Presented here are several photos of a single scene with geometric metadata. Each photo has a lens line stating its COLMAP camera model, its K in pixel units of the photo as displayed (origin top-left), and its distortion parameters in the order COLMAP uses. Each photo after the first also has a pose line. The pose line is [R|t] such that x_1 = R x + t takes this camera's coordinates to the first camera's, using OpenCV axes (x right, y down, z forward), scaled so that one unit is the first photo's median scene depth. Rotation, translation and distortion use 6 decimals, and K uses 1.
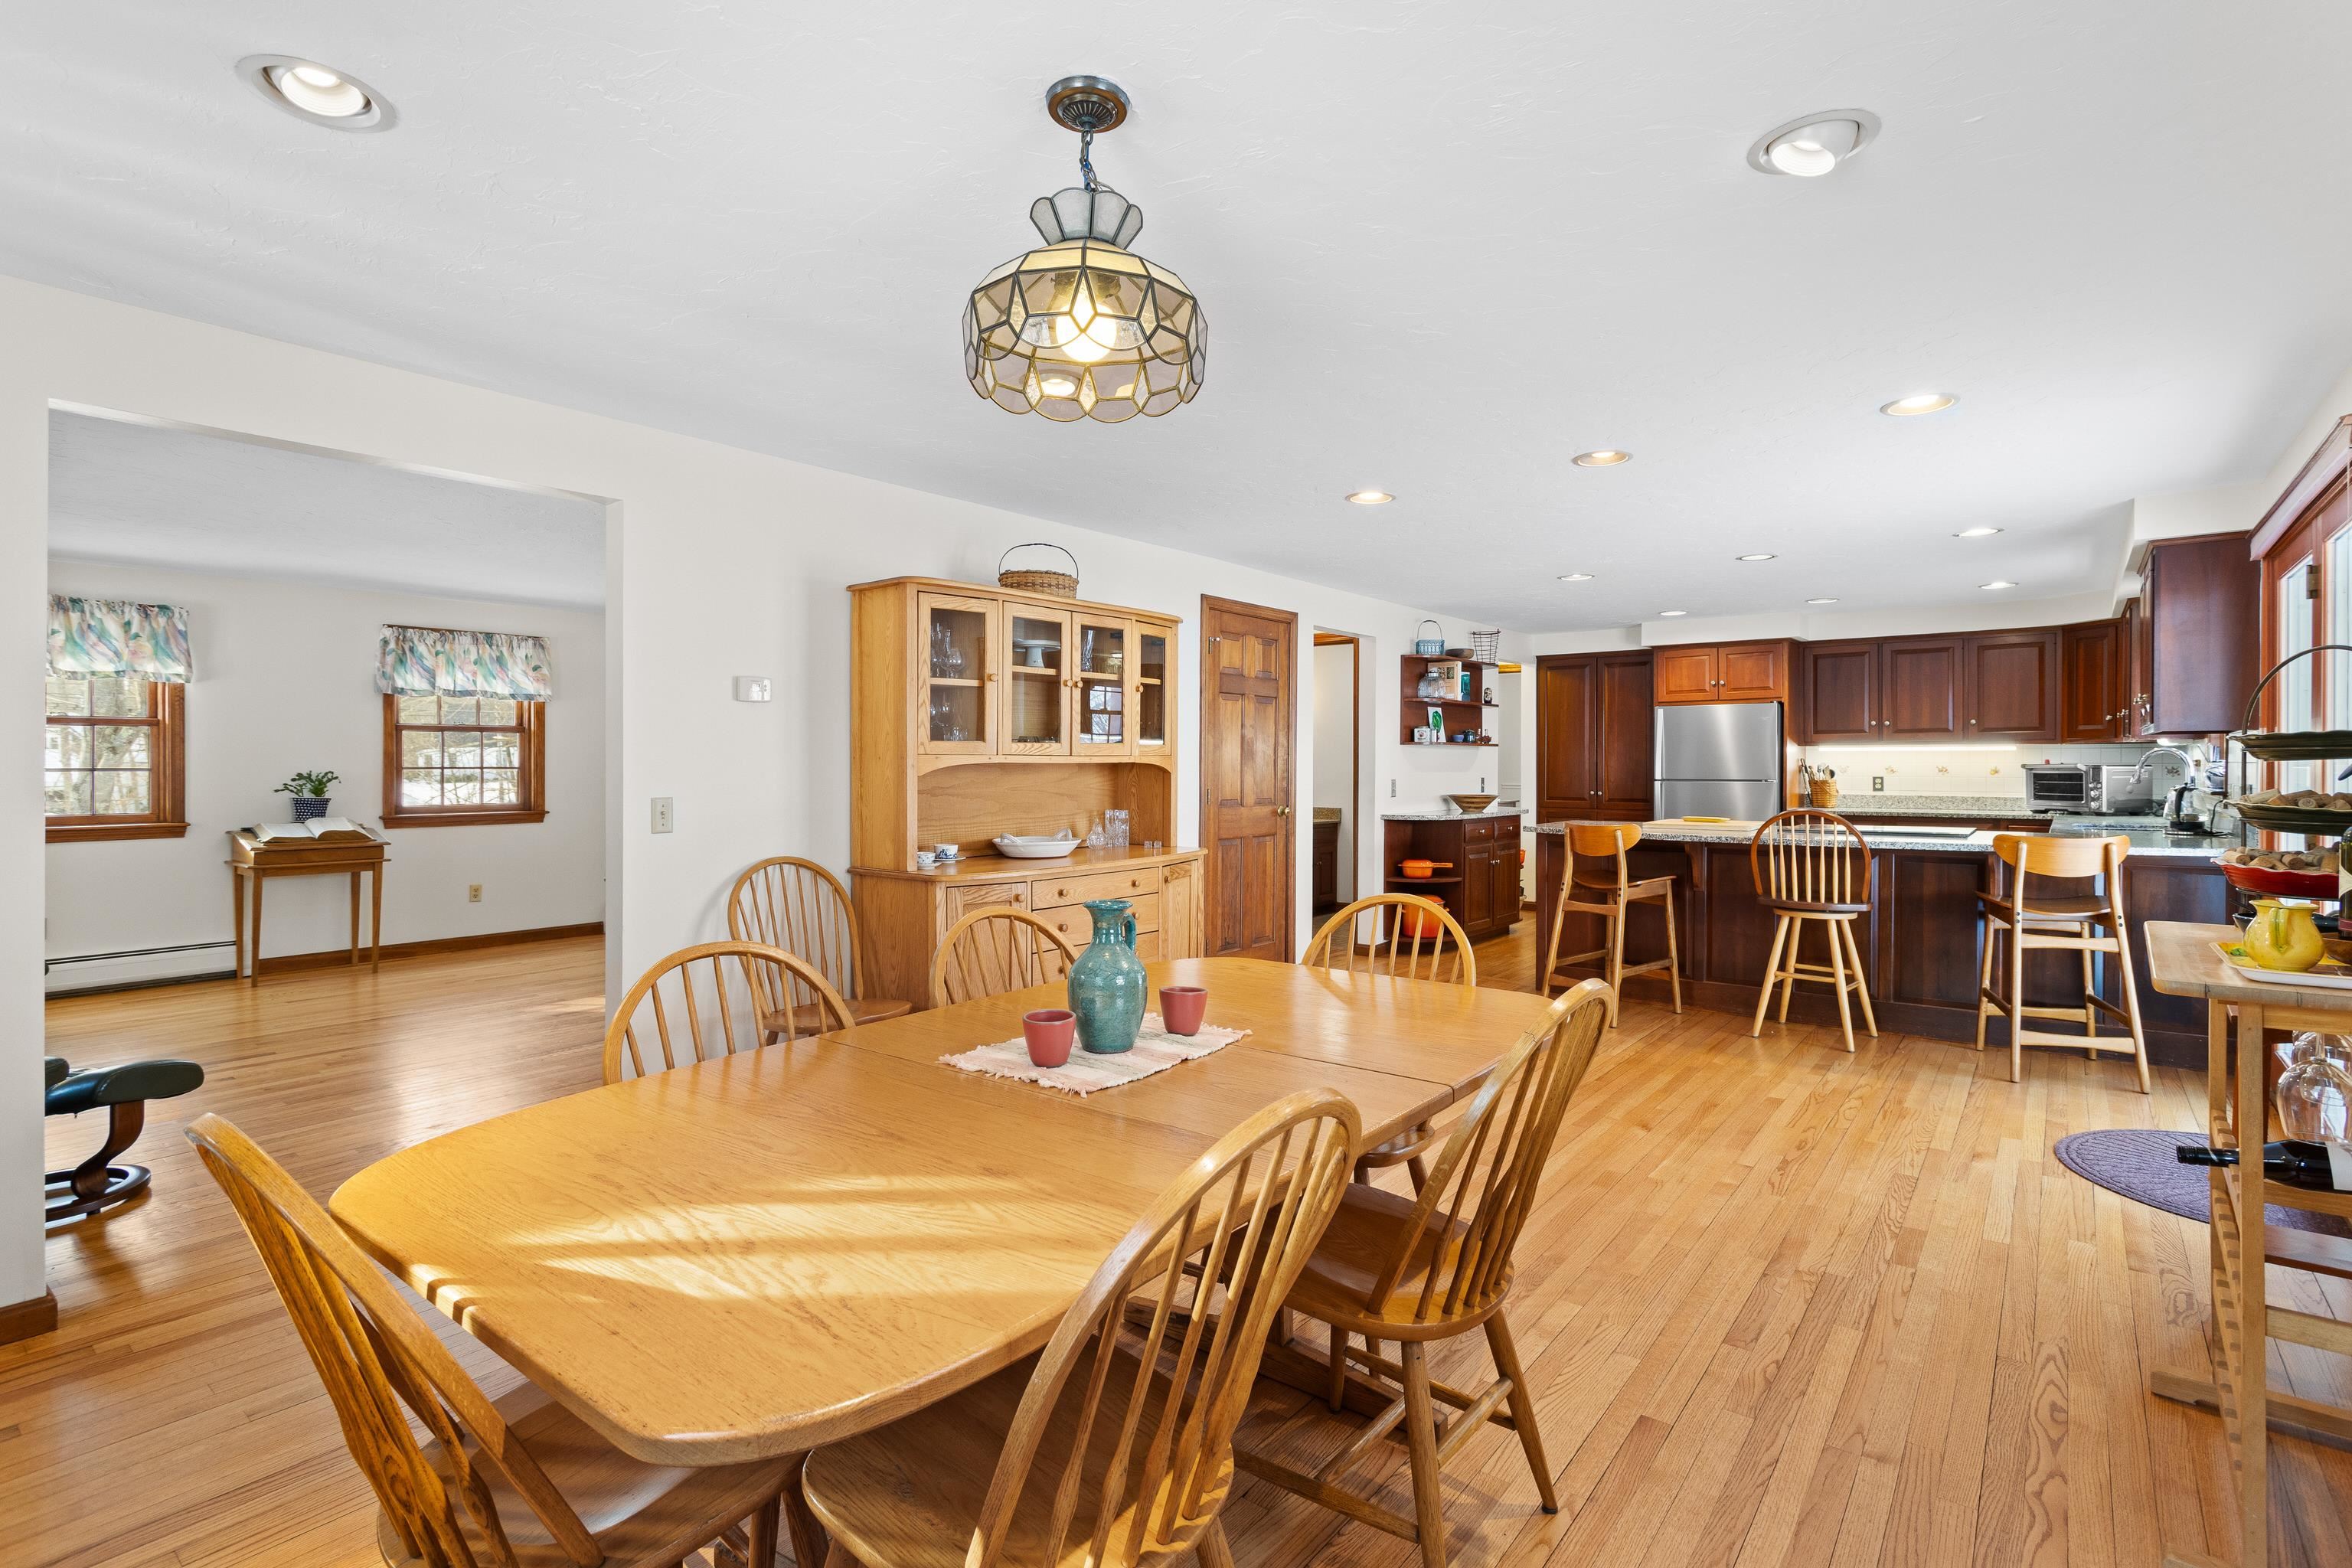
lens RADIAL K [[1115.0, 0, 1184.6], [0, 1115.0, 769.9], [0, 0, 1]] dist [0.000781, 0.000016]
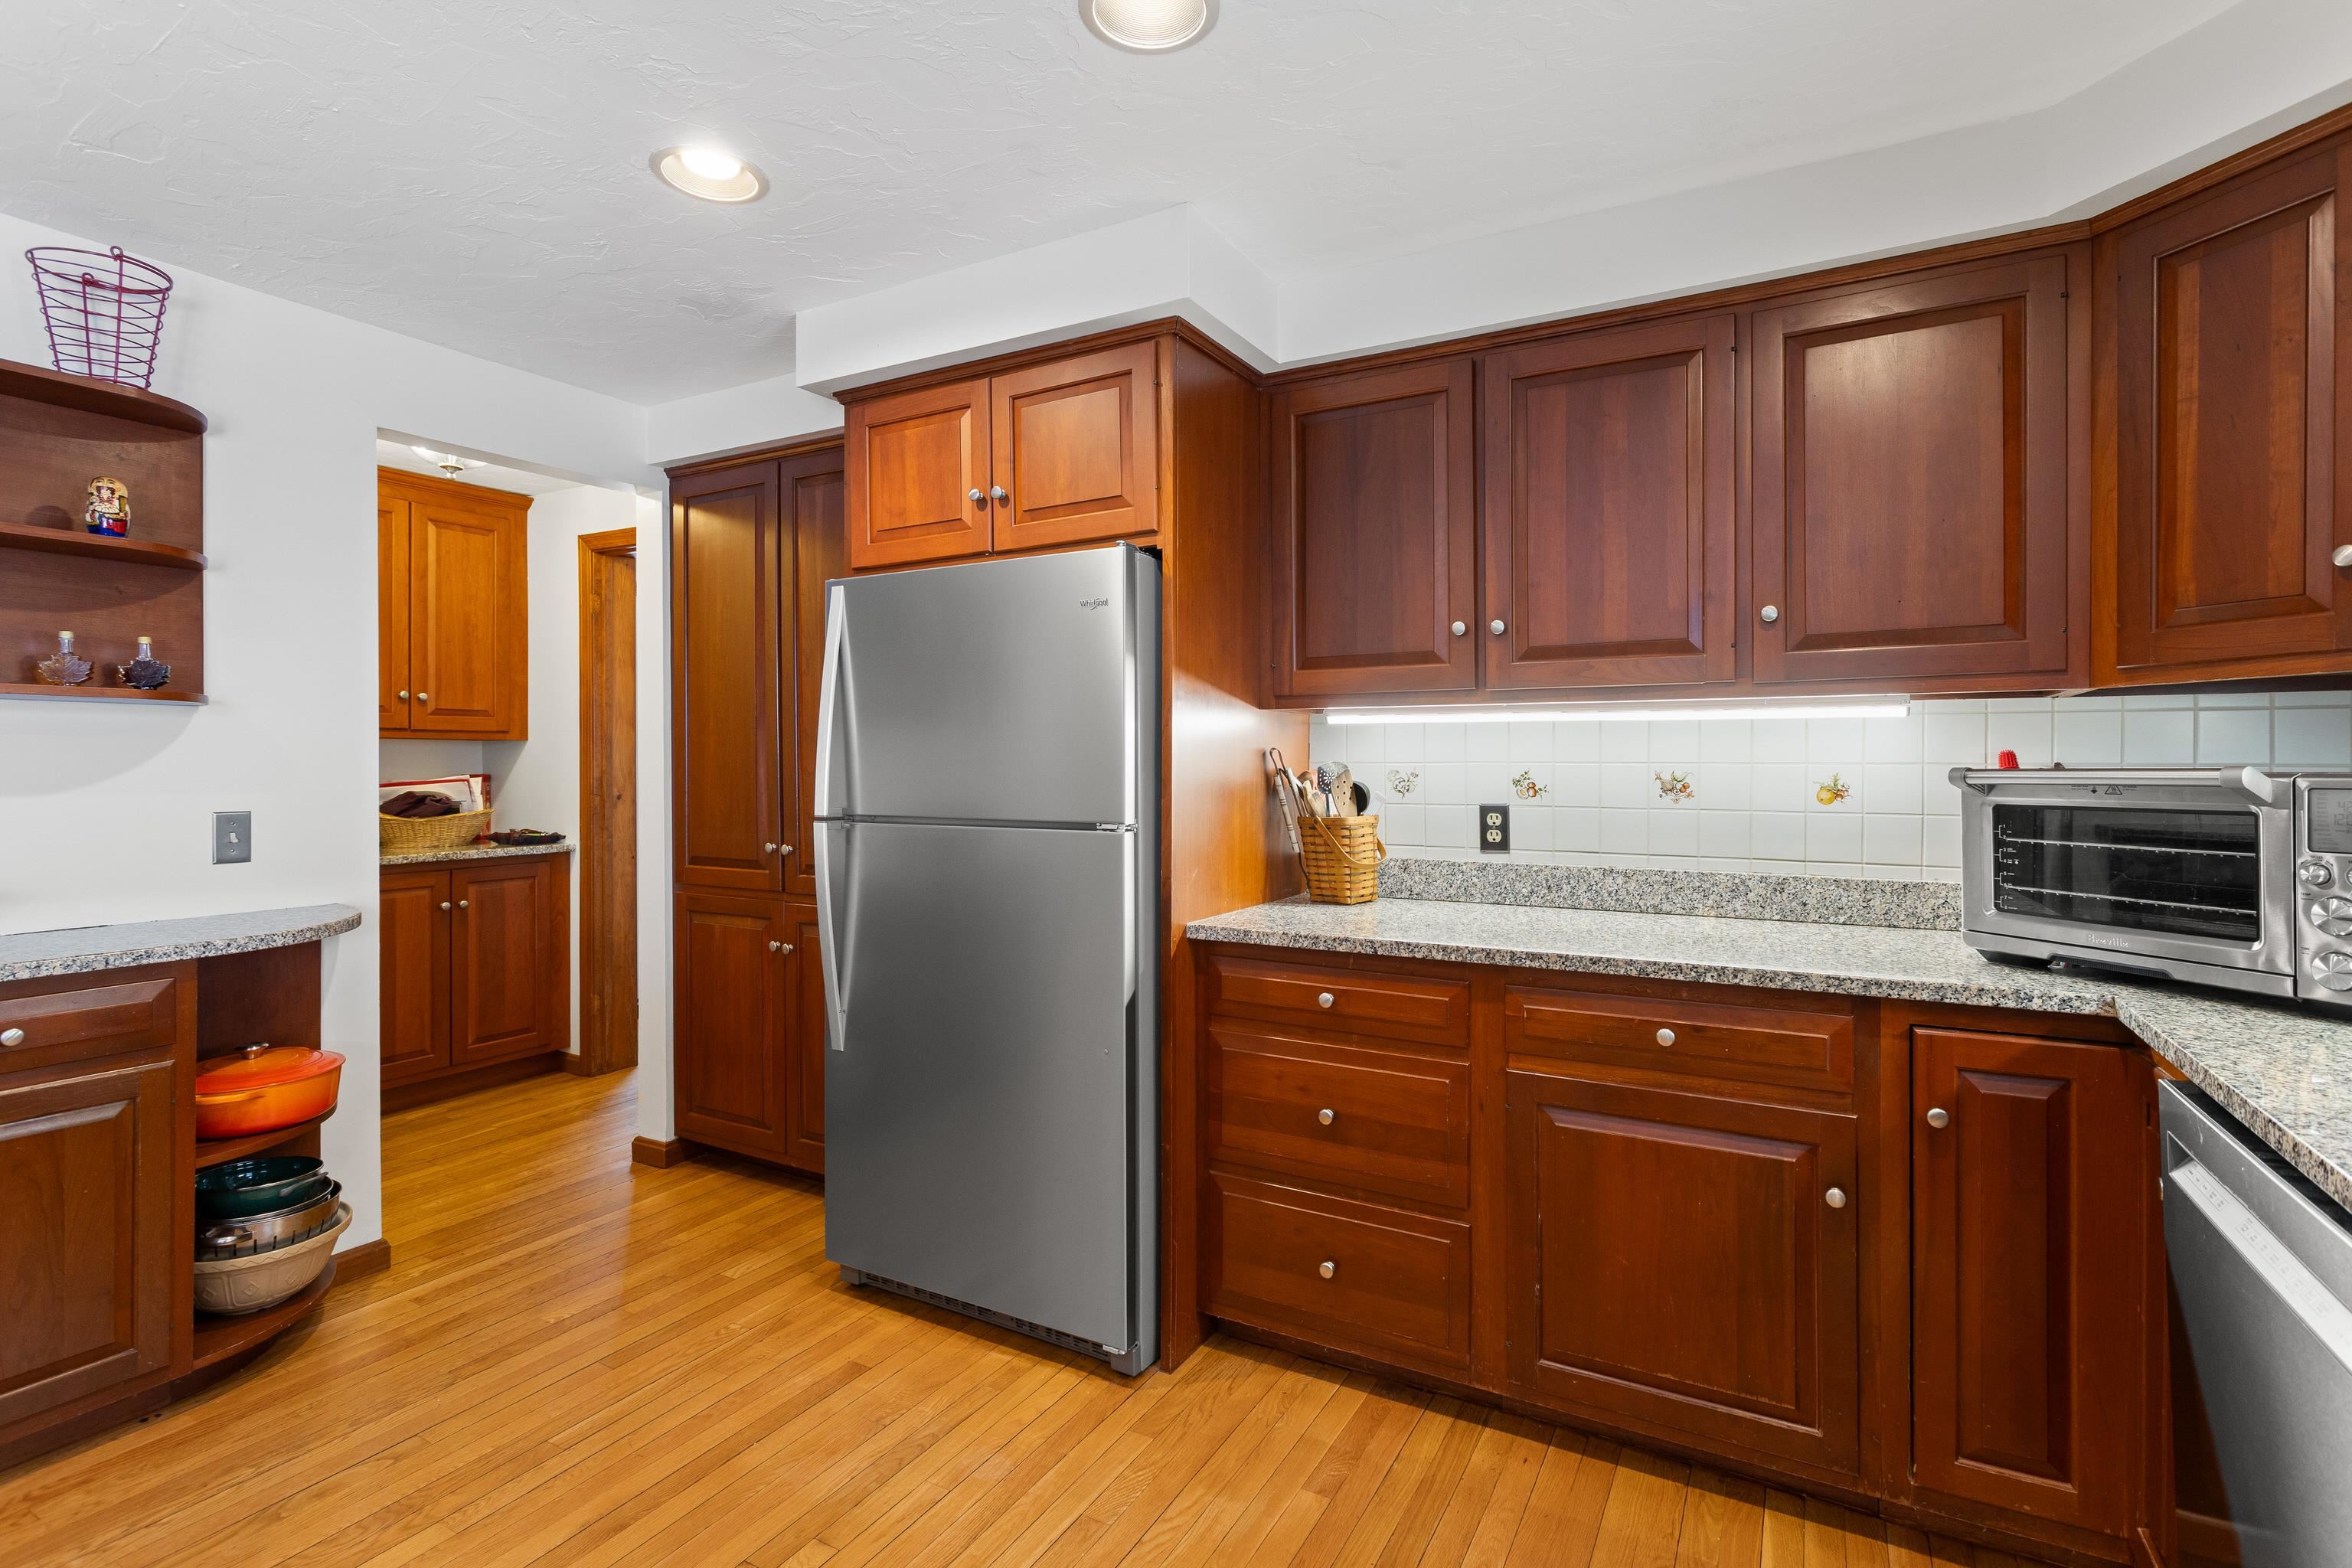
lens RADIAL K [[1115.0, 0, 1184.6], [0, 1115.0, 769.9], [0, 0, 1]] dist [0.000781, 0.000016]
pose [[0.986347, 0.000246, 0.164678, 0.528872], [-0.000451, 0.999999, 0.001211, -0.005098], [-0.164678, -0.001269, 0.986347, 0.766773]]
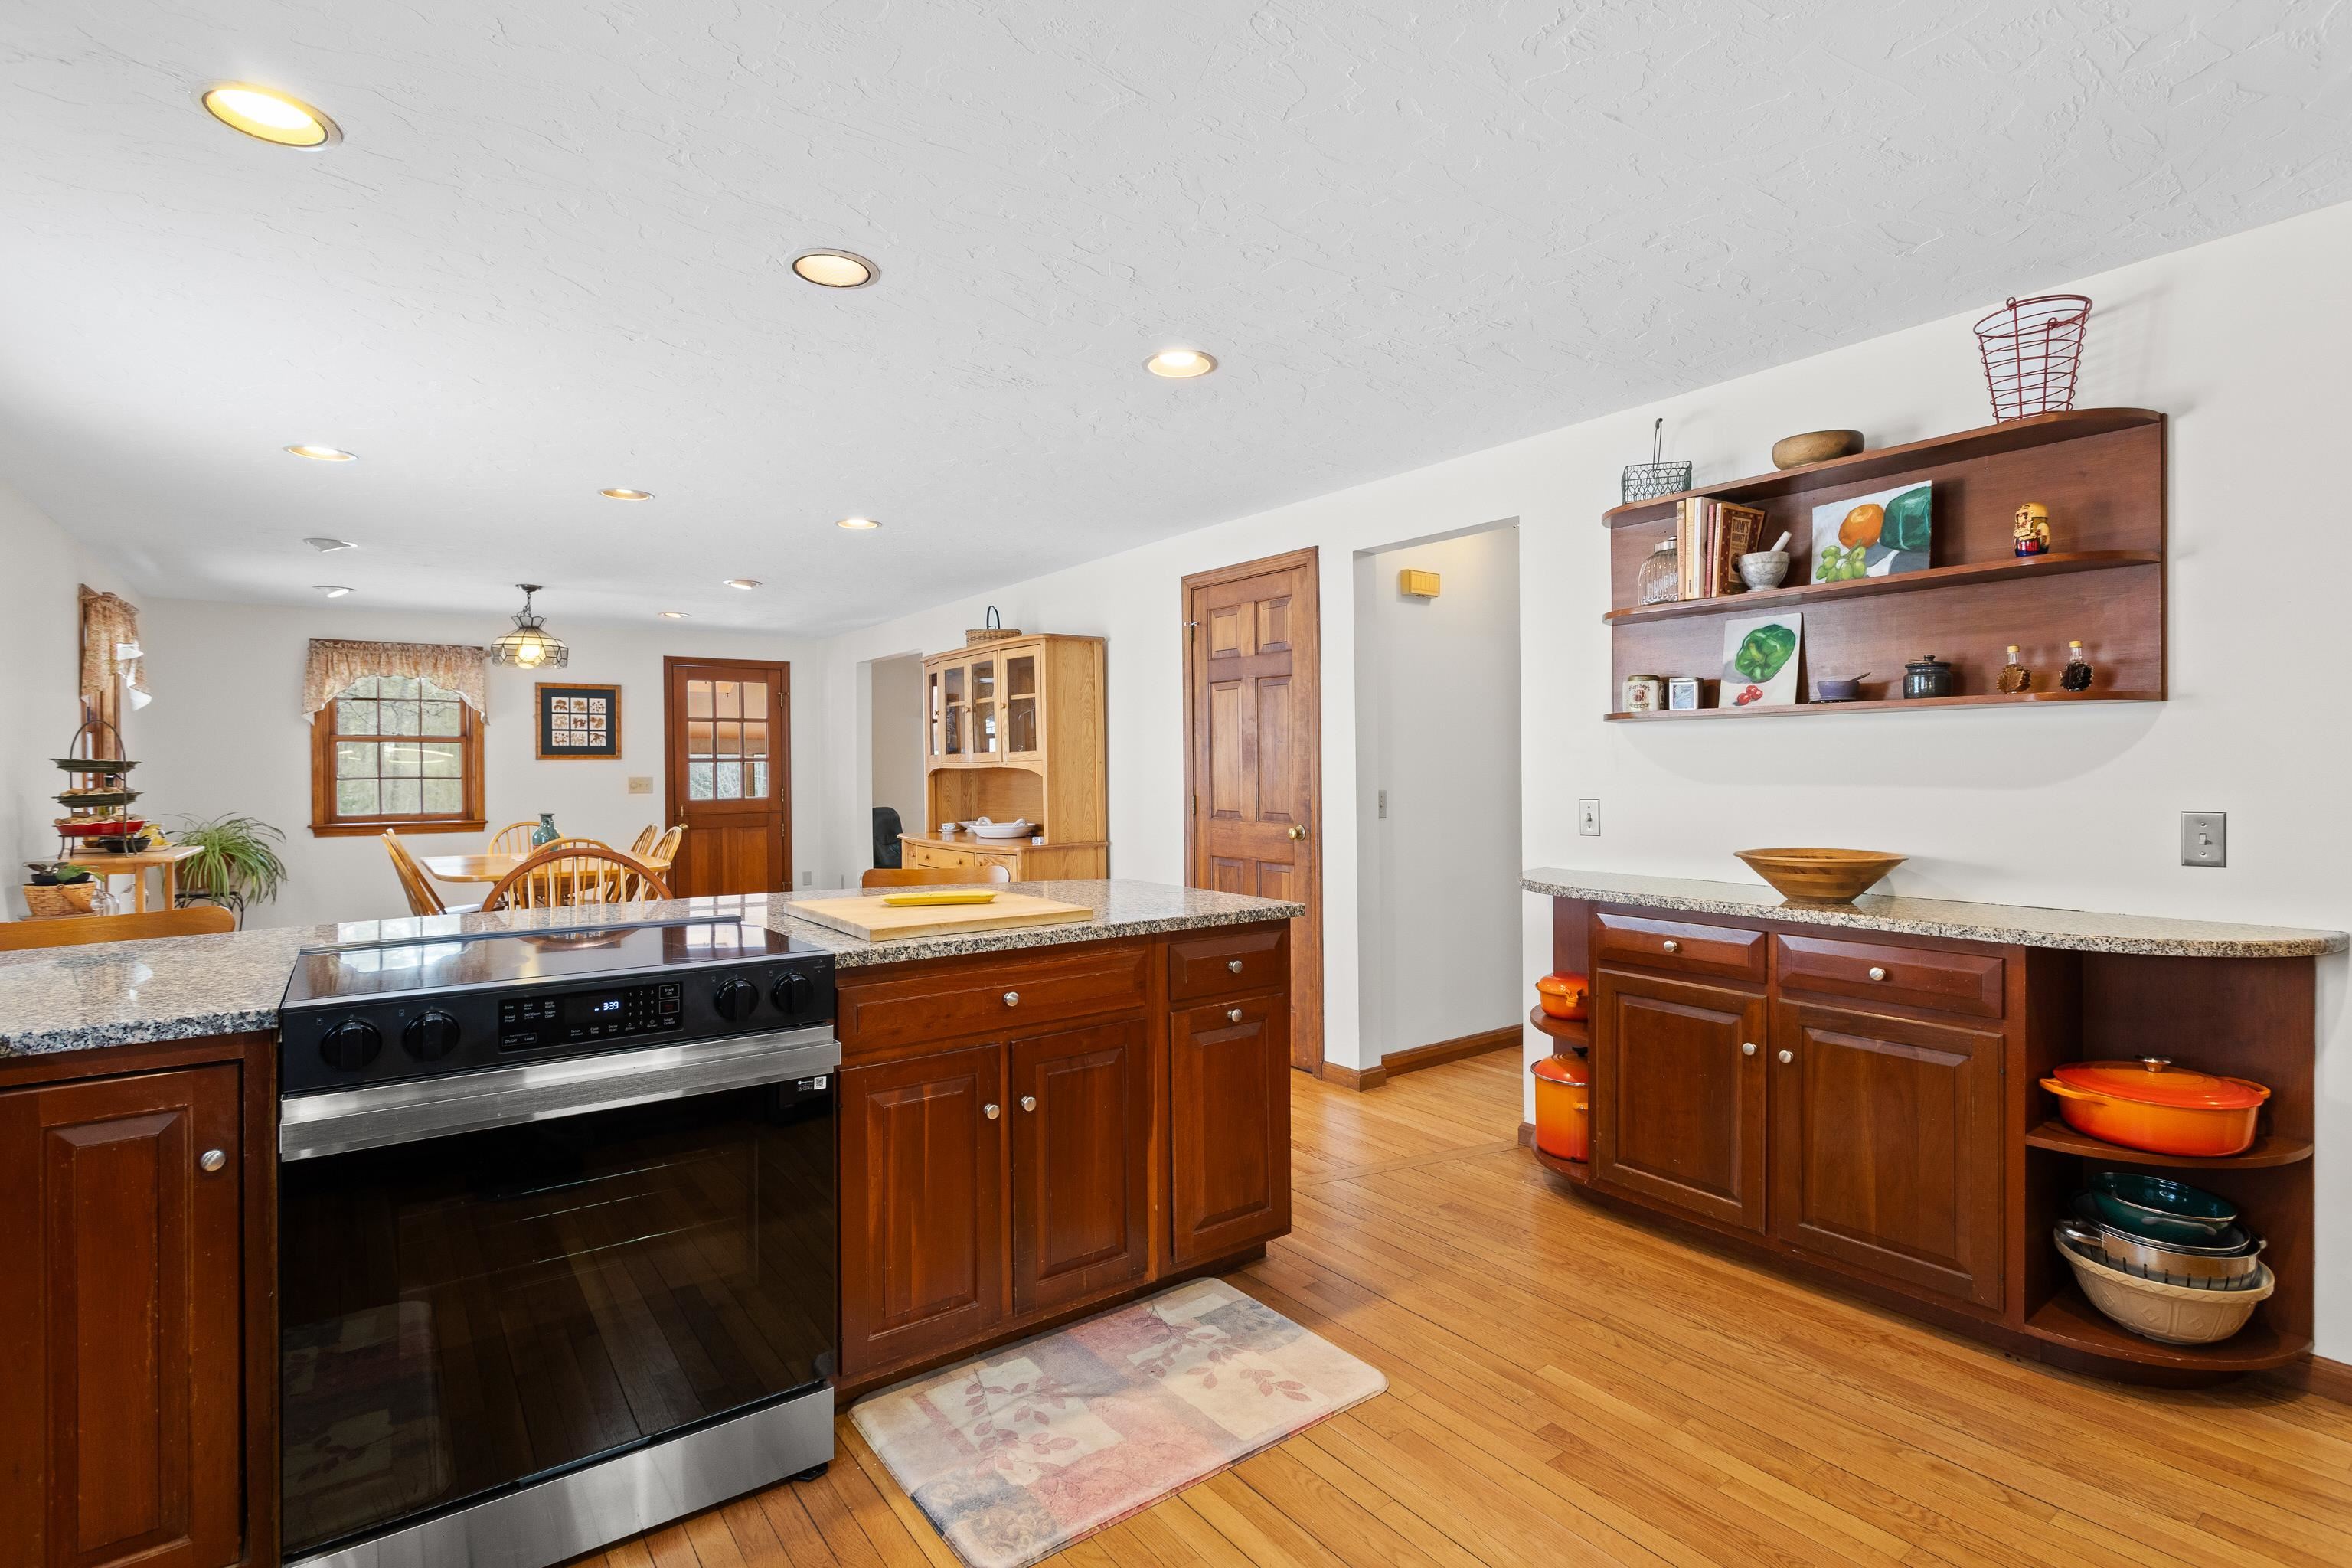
lens RADIAL K [[1115.0, 0, 1184.6], [0, 1115.0, 769.9], [0, 0, 1]] dist [0.000781, 0.000016]
pose [[-0.255613, 0.005000, -0.966766, 0.675977], [0.001892, 0.999987, 0.004672, -0.005737], [0.966777, -0.000635, -0.255619, 0.946903]]
